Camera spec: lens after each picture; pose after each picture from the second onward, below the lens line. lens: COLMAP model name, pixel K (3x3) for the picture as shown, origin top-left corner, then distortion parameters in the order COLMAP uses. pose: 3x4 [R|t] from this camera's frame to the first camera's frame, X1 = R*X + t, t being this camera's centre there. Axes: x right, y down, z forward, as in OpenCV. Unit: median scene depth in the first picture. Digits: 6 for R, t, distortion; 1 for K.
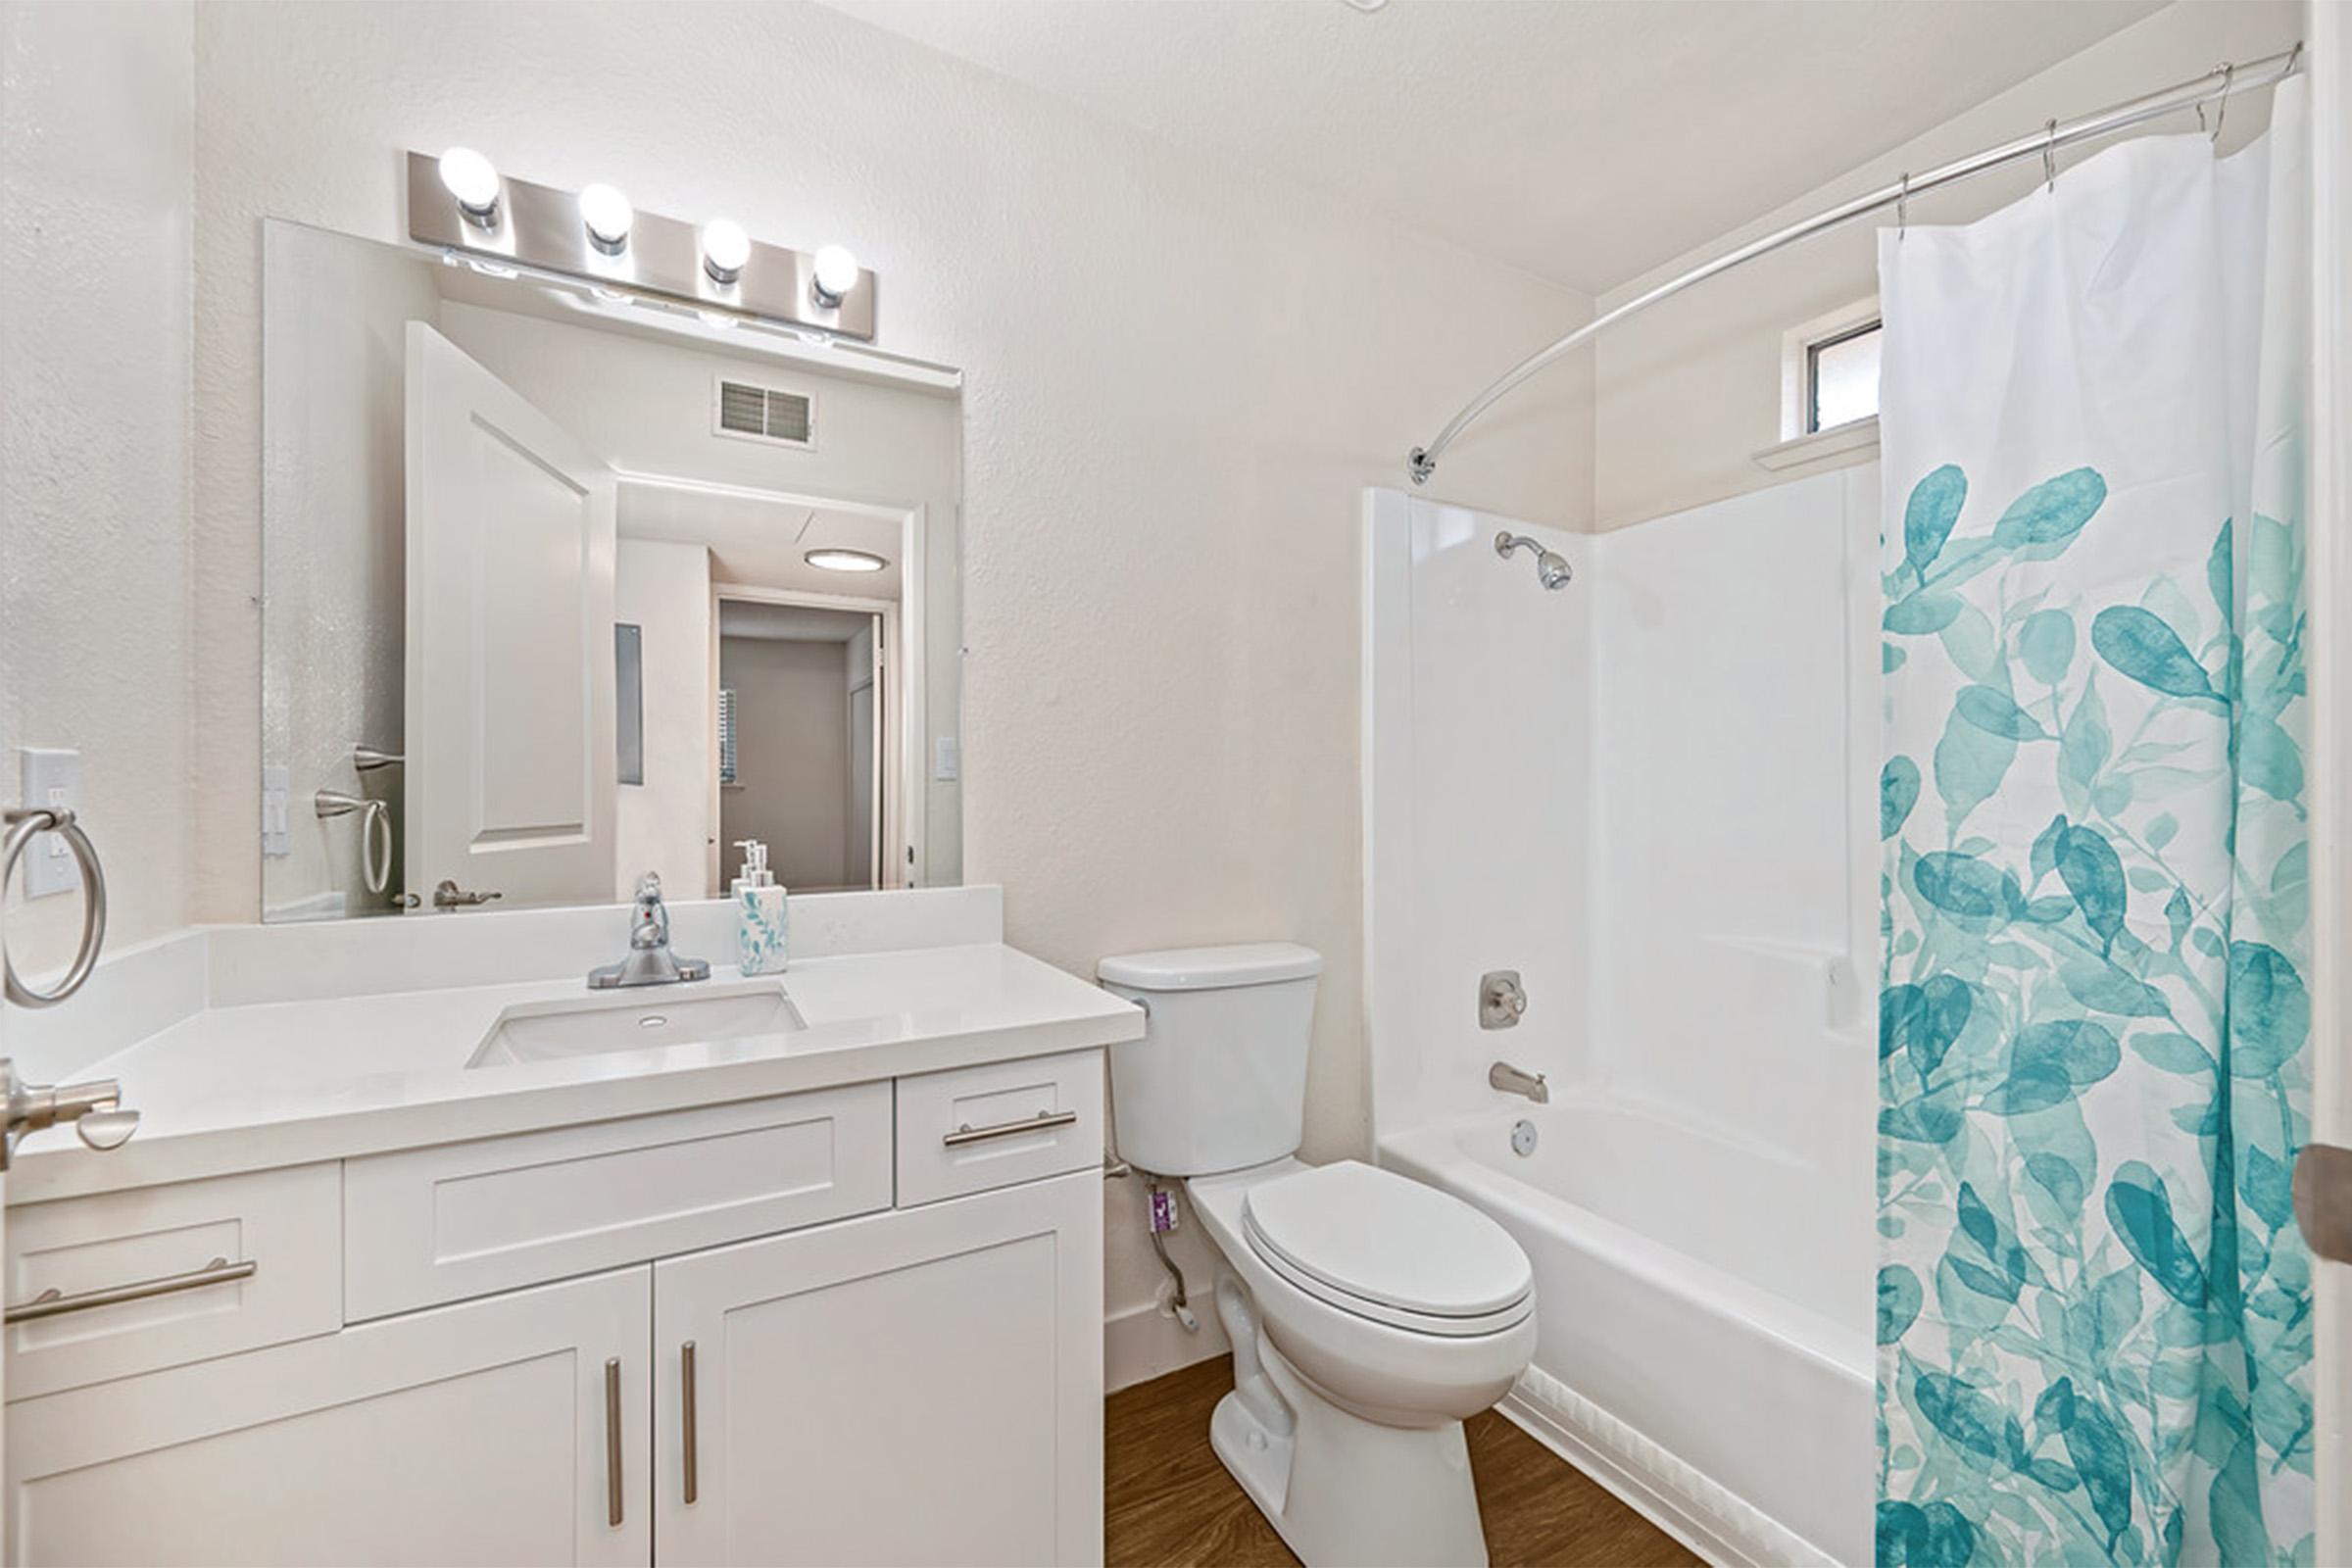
lens RADIAL K [[936.3, 0, 1180.5], [0, 936.3, 799.7], [0, 0, 1]] dist [0.000118, -0.000119]
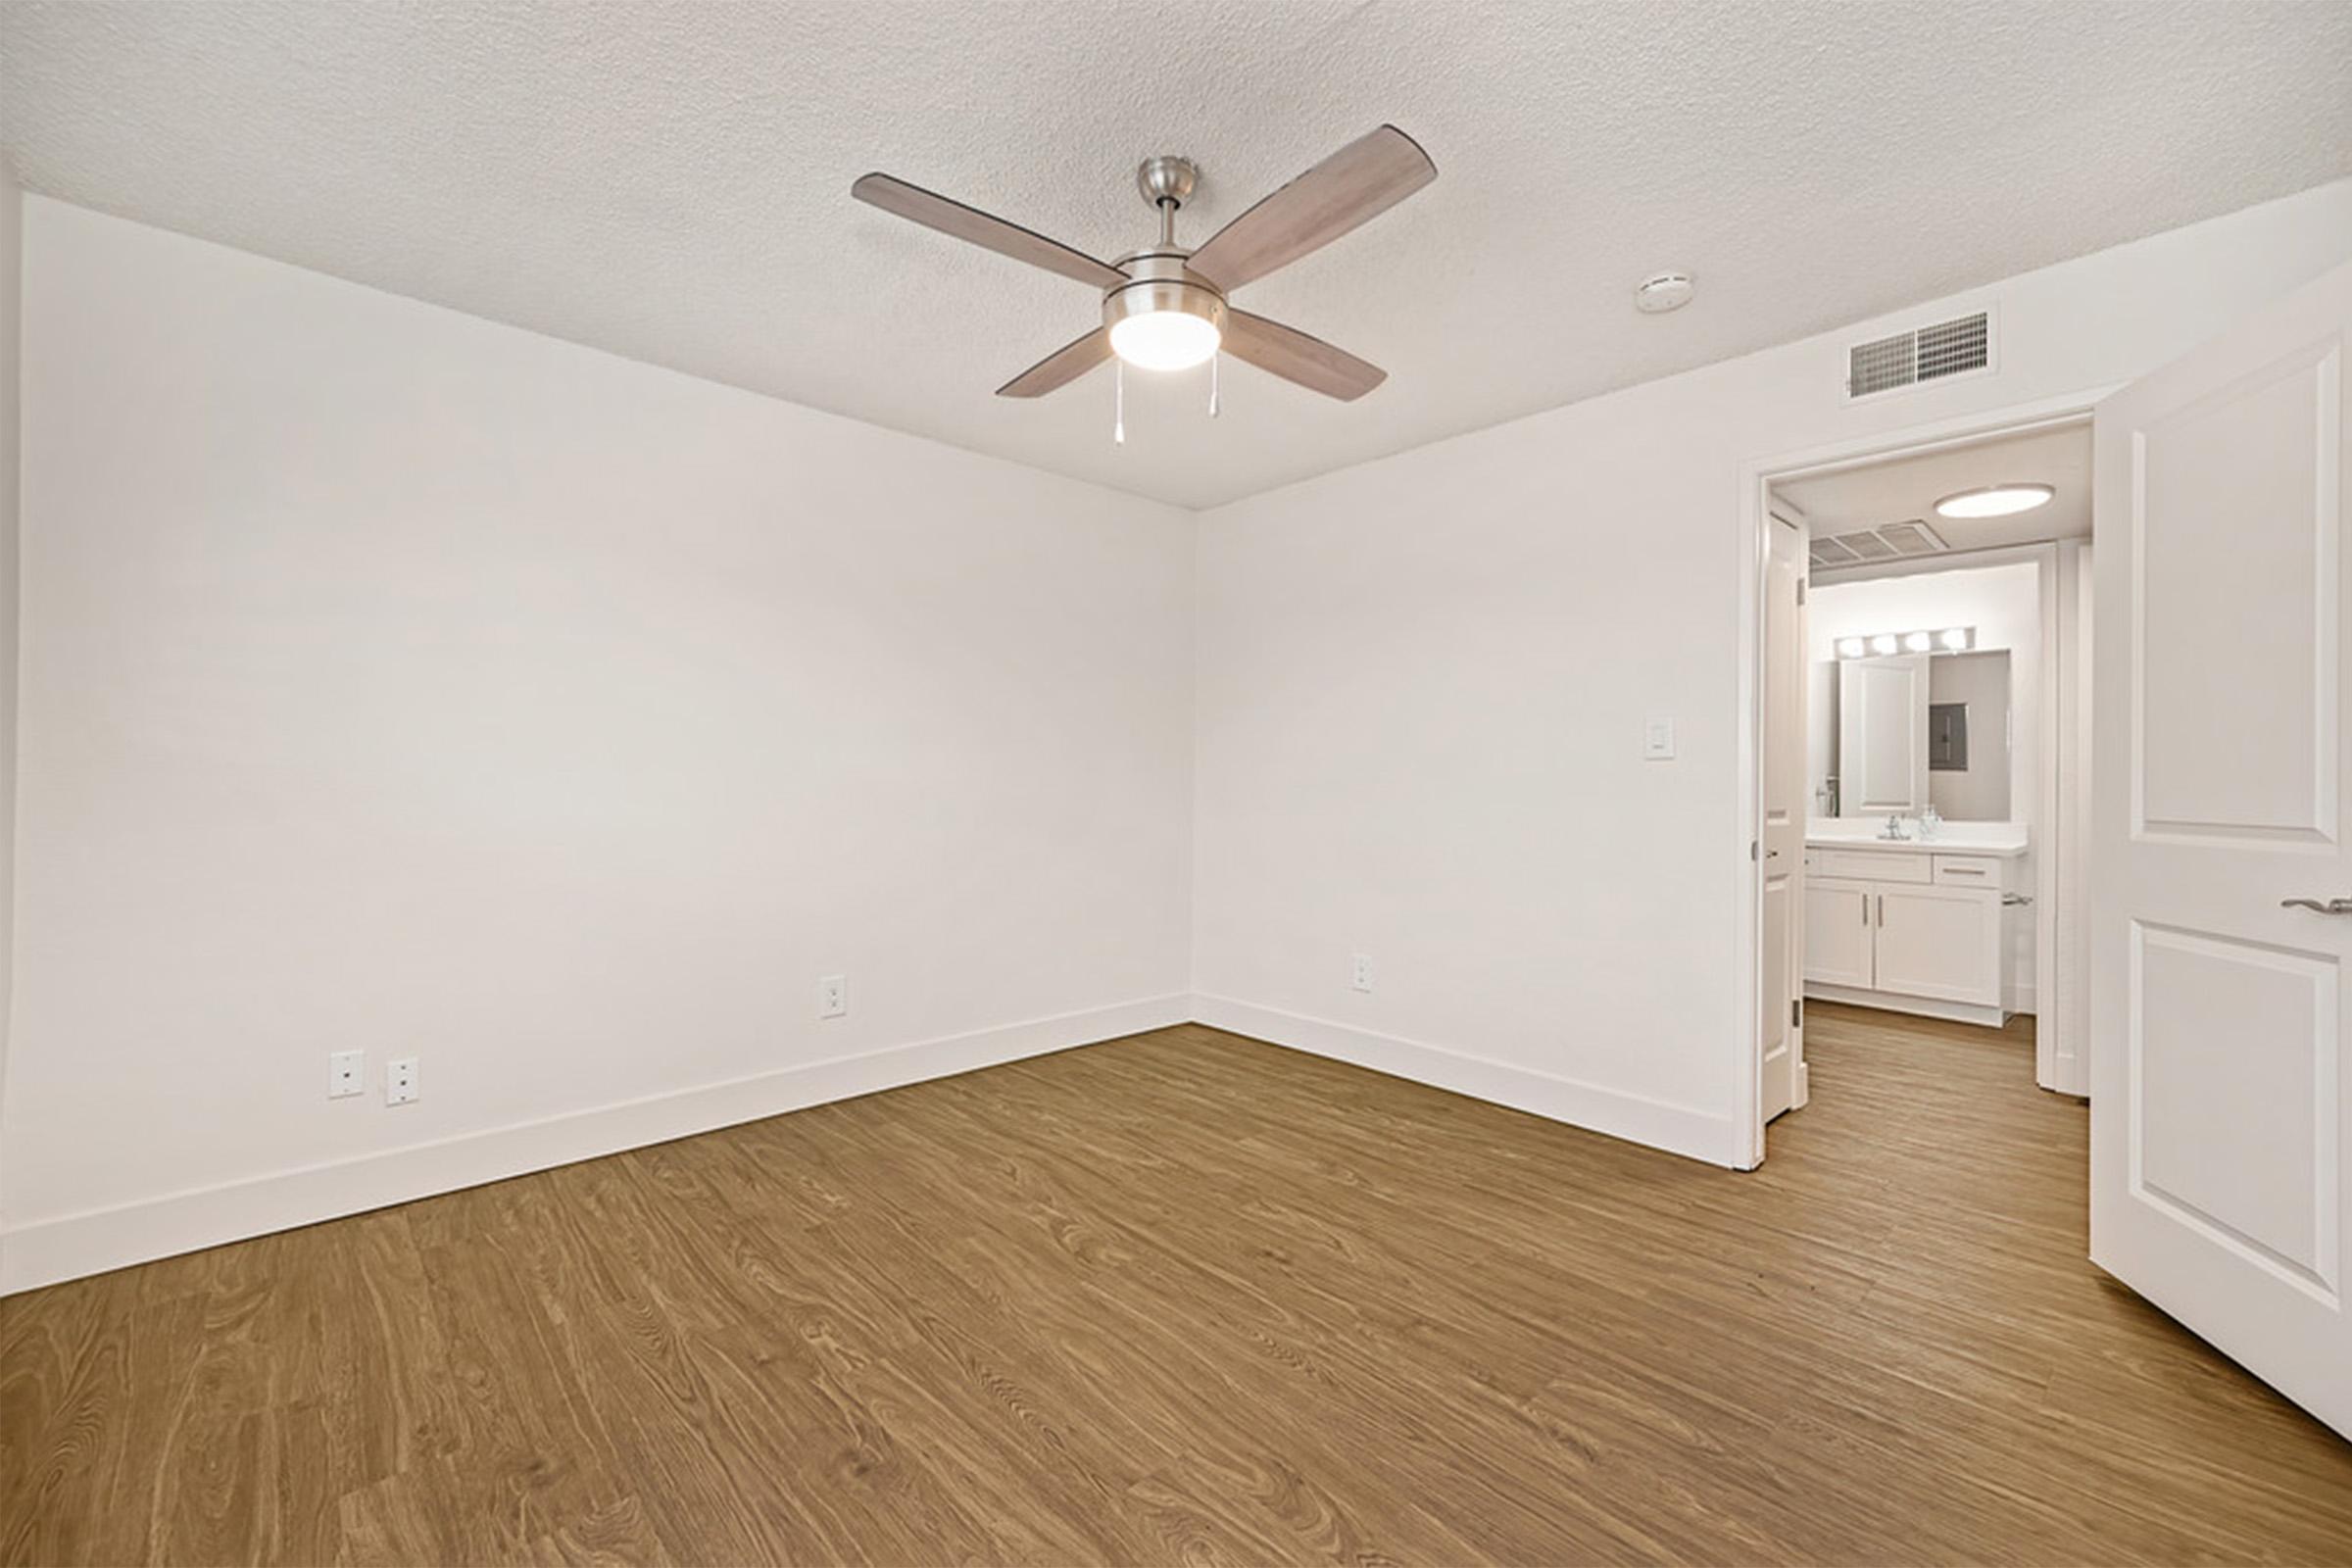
lens RADIAL K [[952.5, 0, 1172.4], [0, 952.5, 767.8], [0, 0, 1]] dist [0.000642, -0.000006]
pose [[0.231016, -0.011582, -0.972881, 2.591266], [-0.009682, 0.999852, -0.014202, -0.013933], [0.972902, 0.012700, 0.230870, -2.824093]]
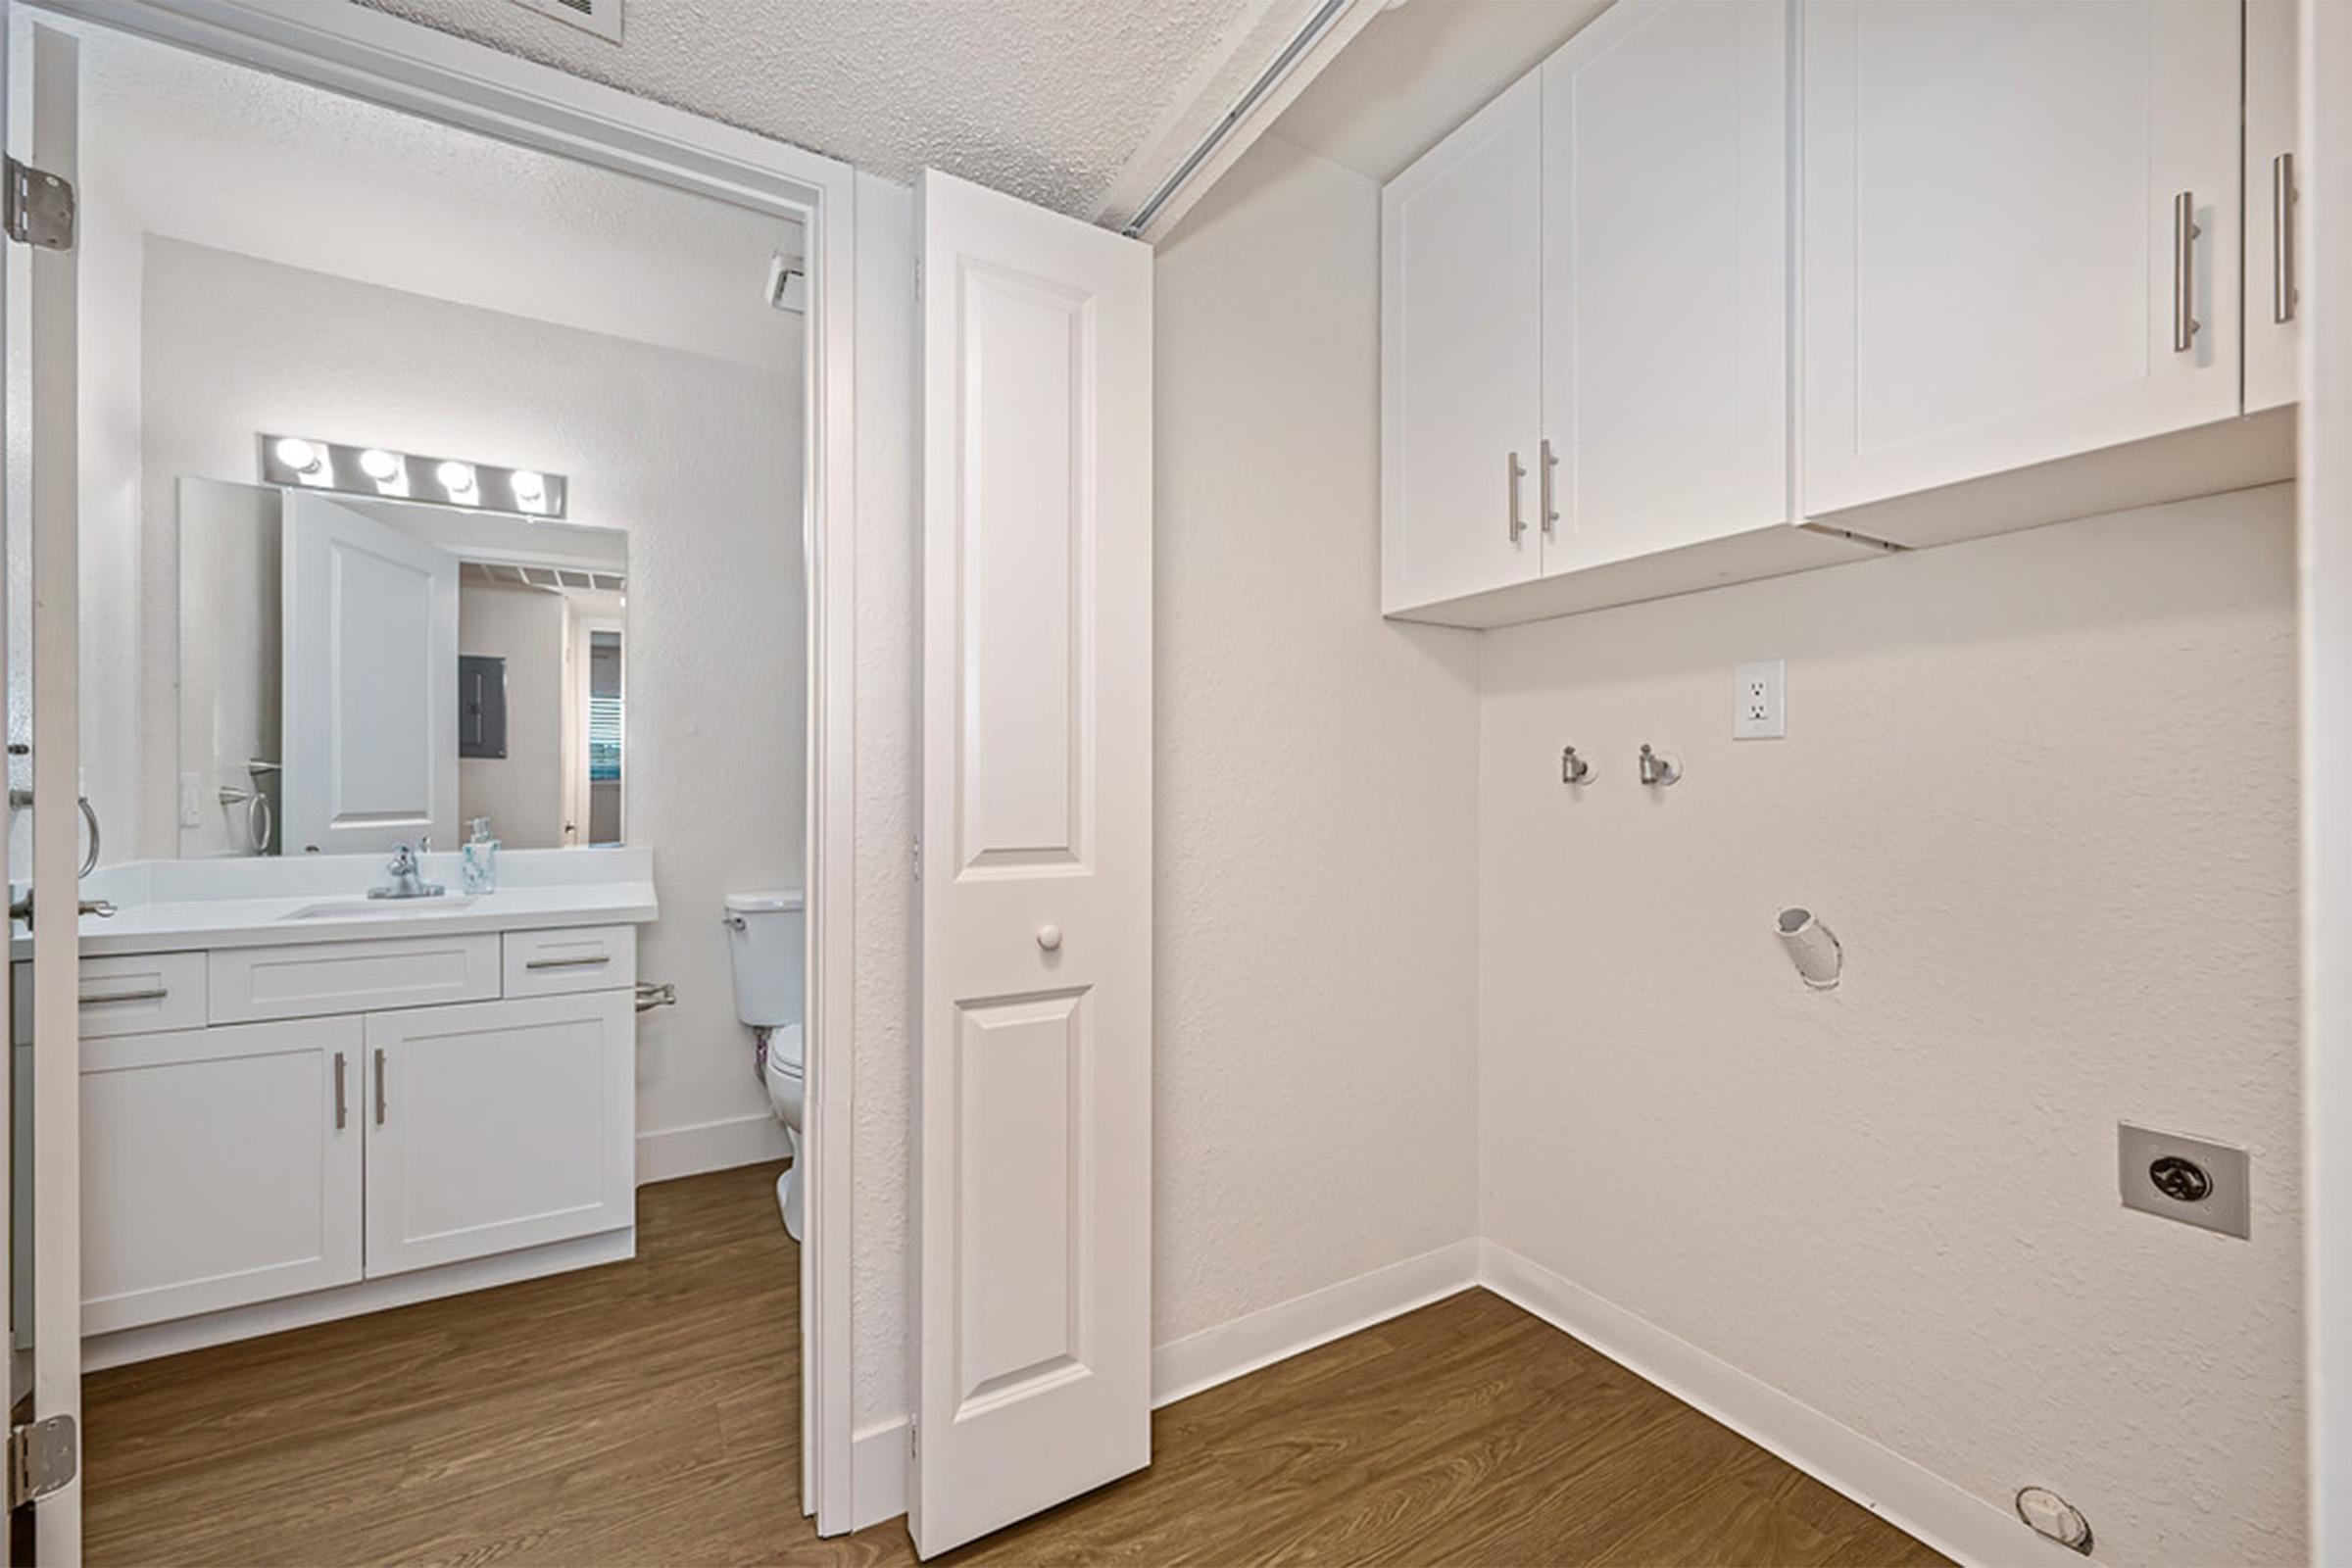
lens RADIAL K [[936.3, 0, 1180.5], [0, 936.3, 799.7], [0, 0, 1]] dist [0.000118, -0.000119]
pose [[0.999804, 0.000231, 0.019783, 0.863053], [-0.000298, 0.999994, 0.003356, 0.006565], [-0.019782, -0.003361, 0.999799, -0.798328]]
